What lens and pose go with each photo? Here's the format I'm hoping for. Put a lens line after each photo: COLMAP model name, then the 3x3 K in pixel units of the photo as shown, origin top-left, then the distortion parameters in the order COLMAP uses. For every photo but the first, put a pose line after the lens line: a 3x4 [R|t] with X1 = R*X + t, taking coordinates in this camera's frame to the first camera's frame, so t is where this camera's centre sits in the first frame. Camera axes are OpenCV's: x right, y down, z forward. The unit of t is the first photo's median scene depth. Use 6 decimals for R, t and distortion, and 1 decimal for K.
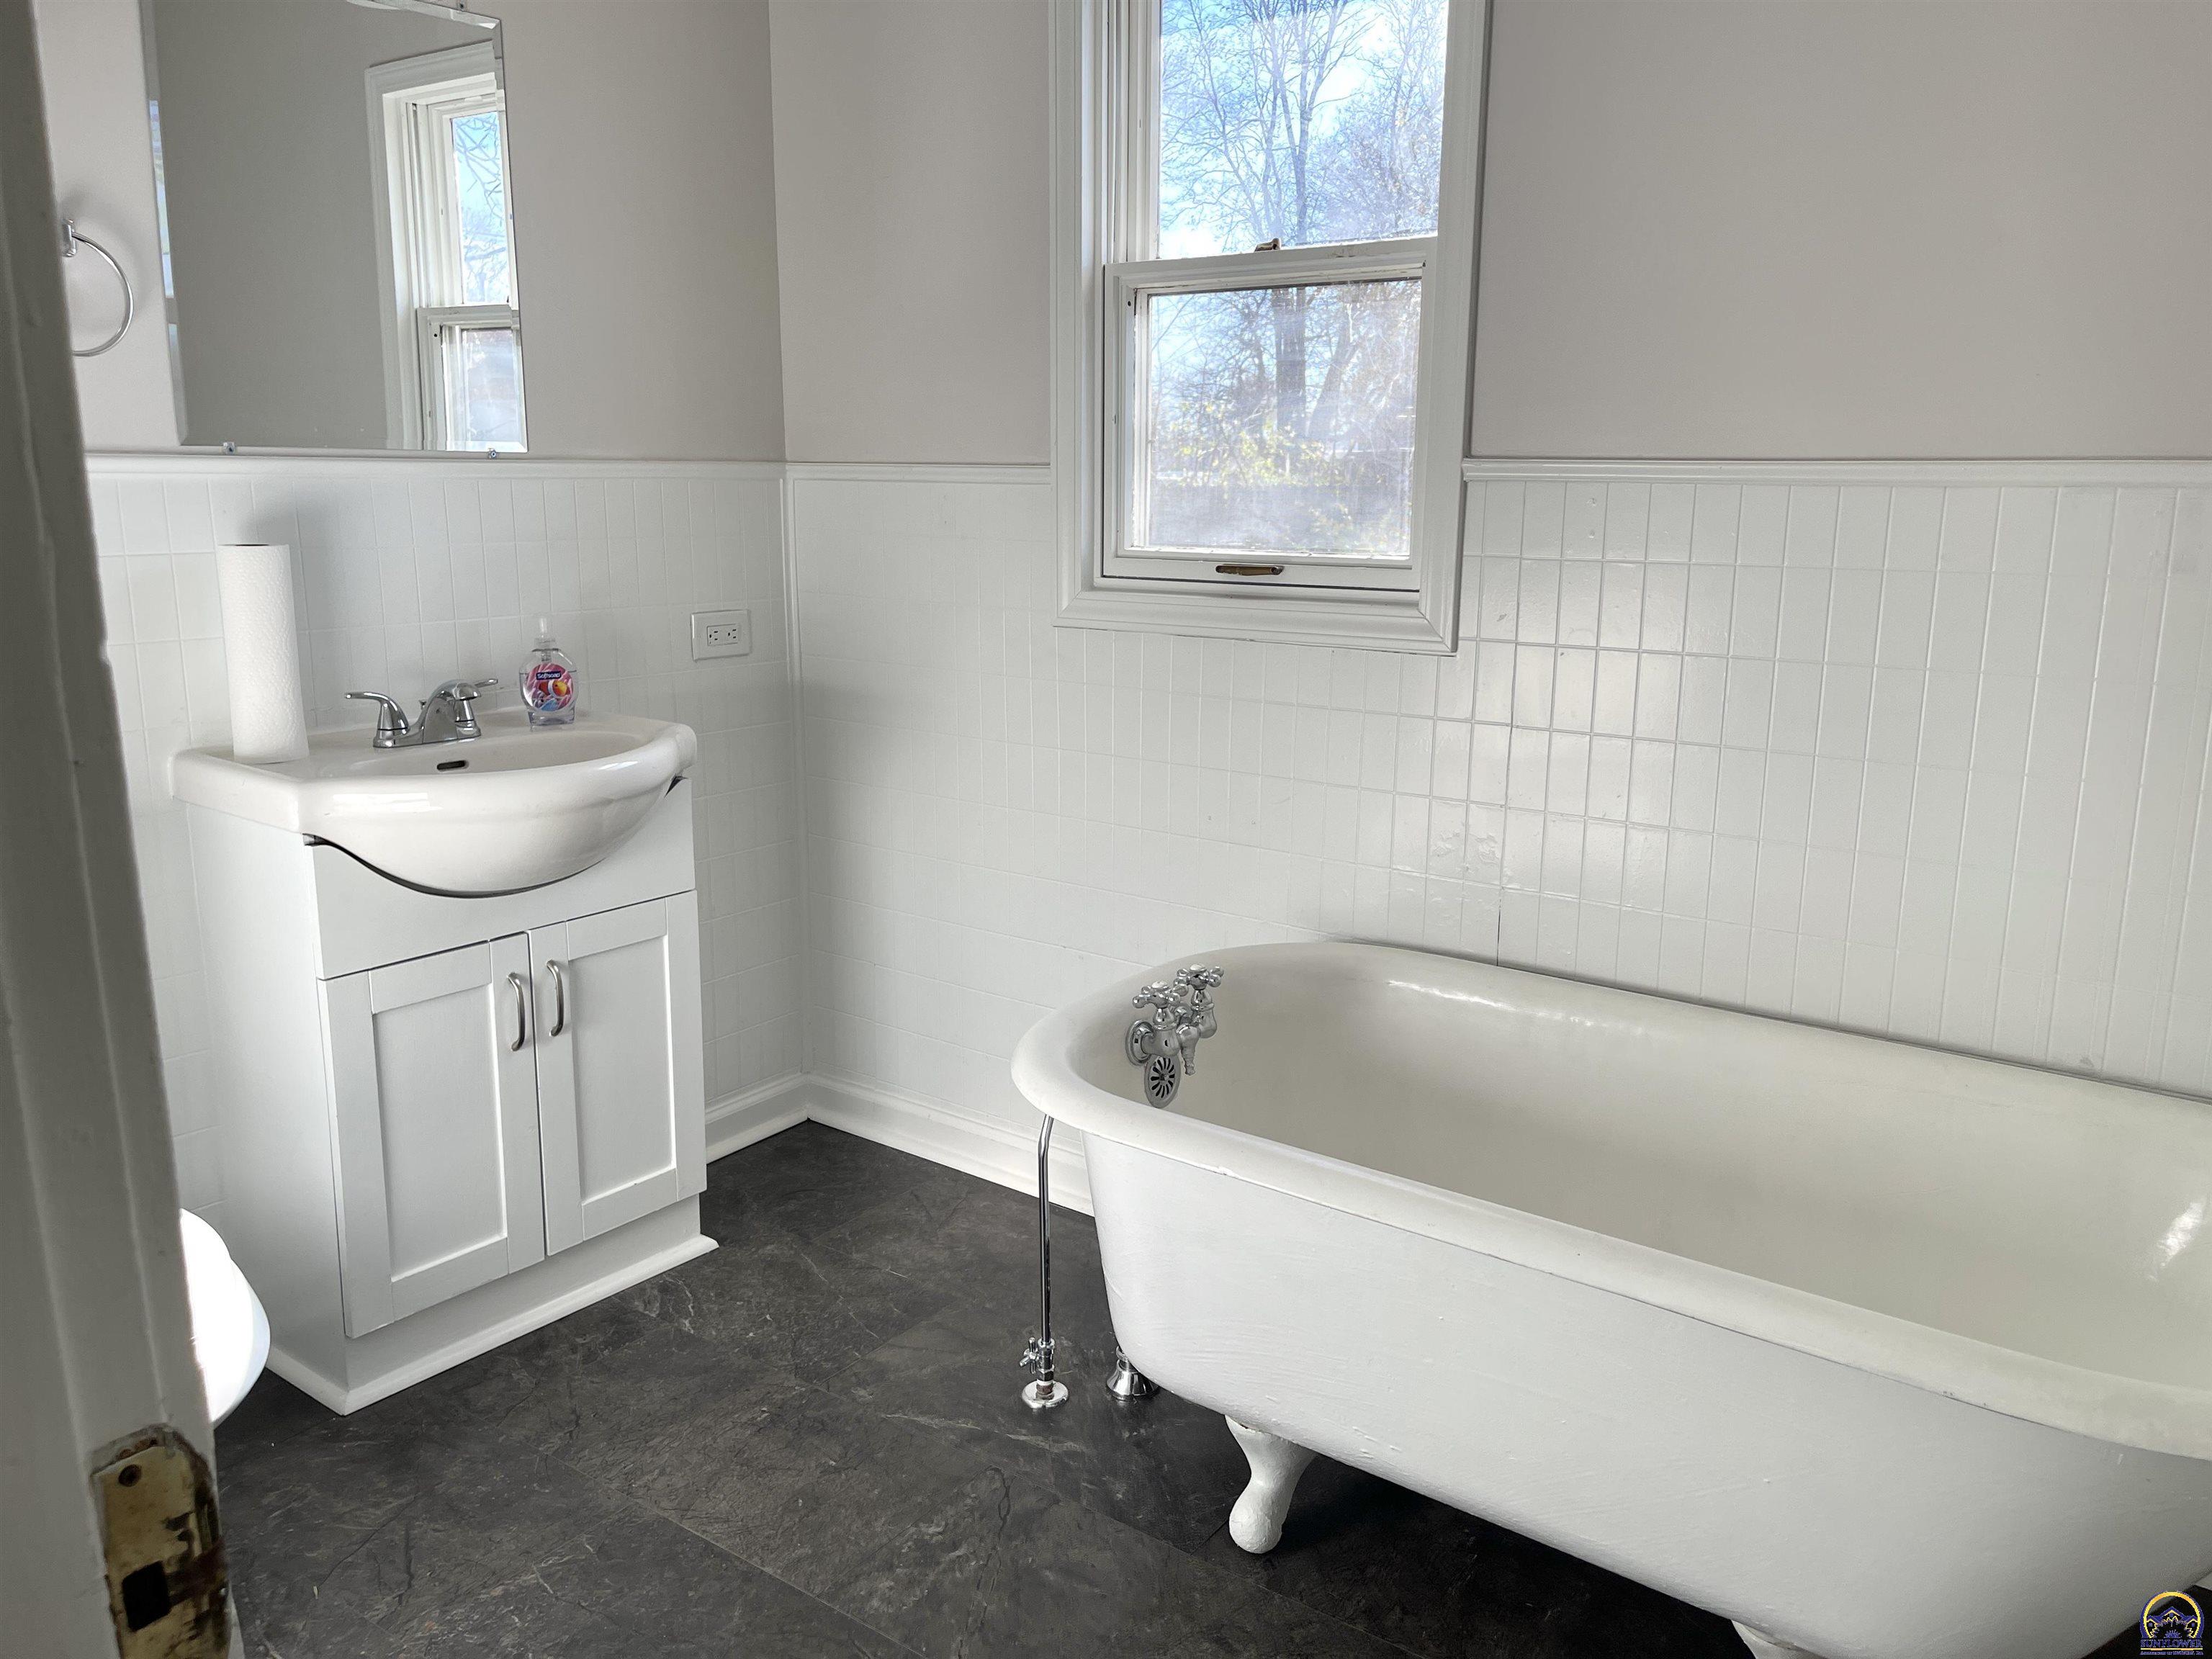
lens RADIAL K [[1672.4, 0, 1112.0], [0, 1672.4, 835.8], [0, 0, 1]] dist [0.062984, -0.087027]
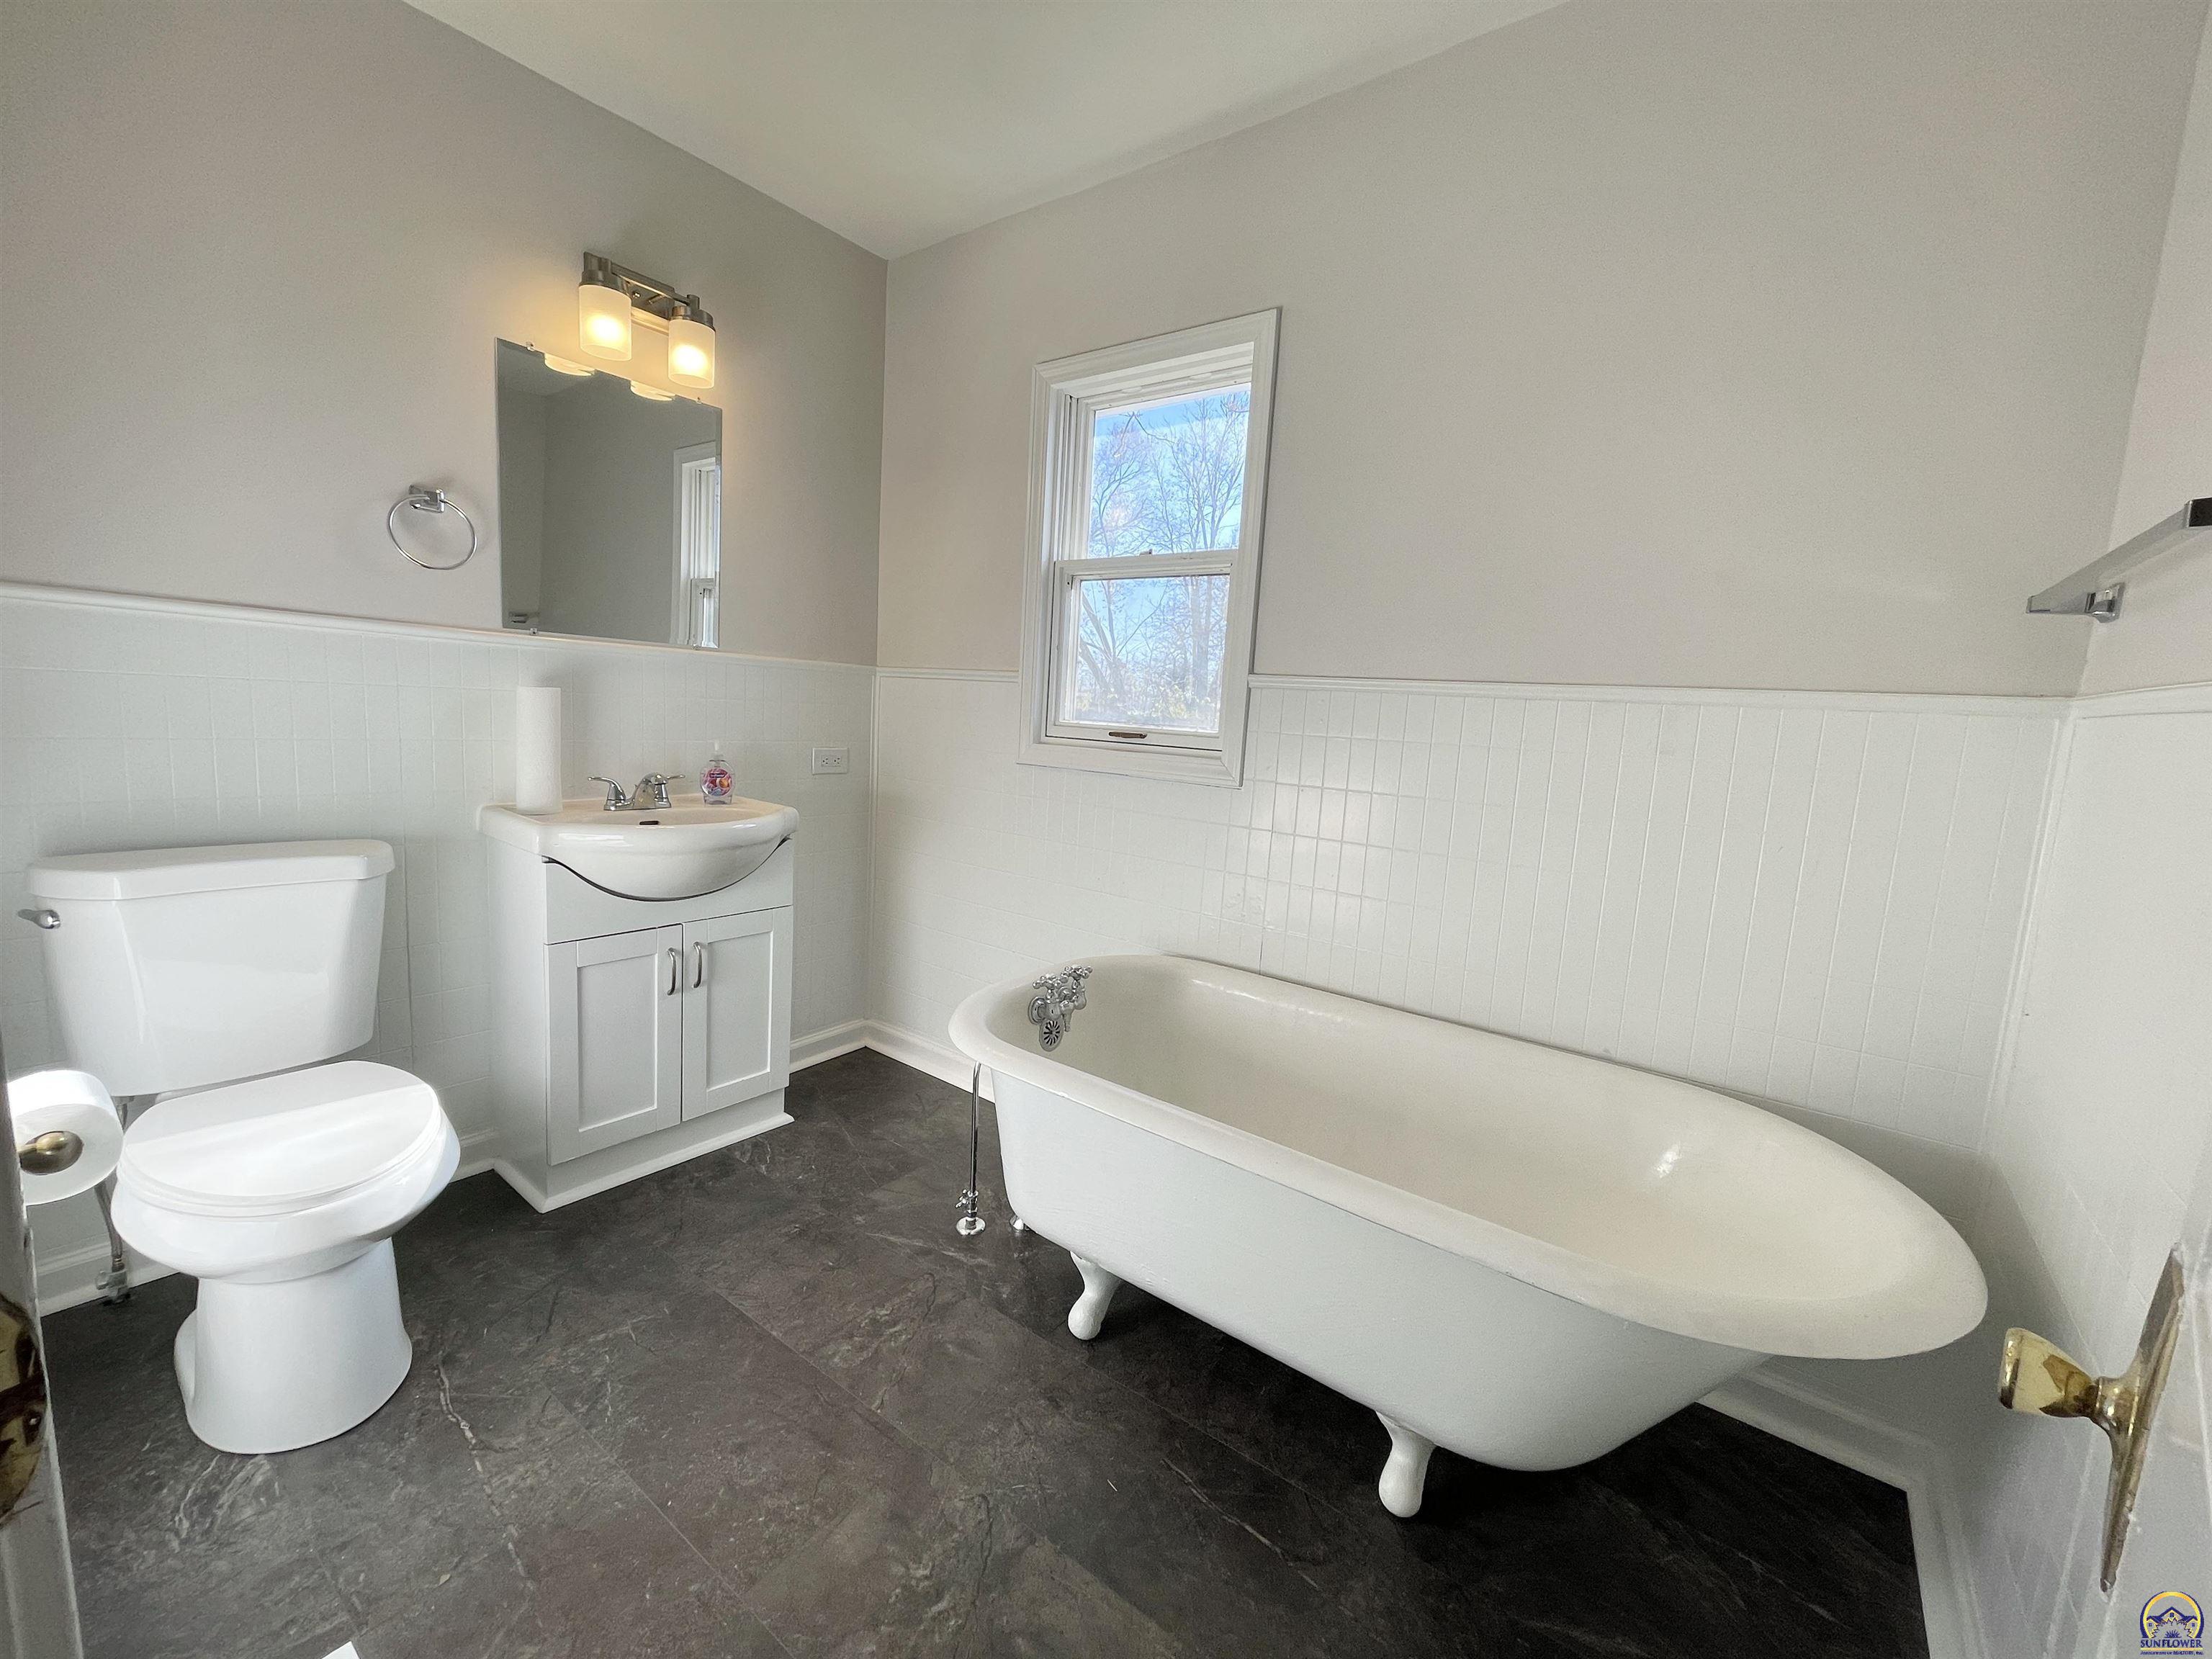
lens RADIAL K [[887.5, 0, 1103.1], [0, 887.5, 825.2], [0, 0, 1]] dist [-0.000779, -0.000274]
pose [[0.998603, 0.052661, -0.004321, 0.070623], [-0.052837, 0.994838, -0.086640, 0.013965], [-0.000264, 0.086747, 0.996230, 0.110614]]
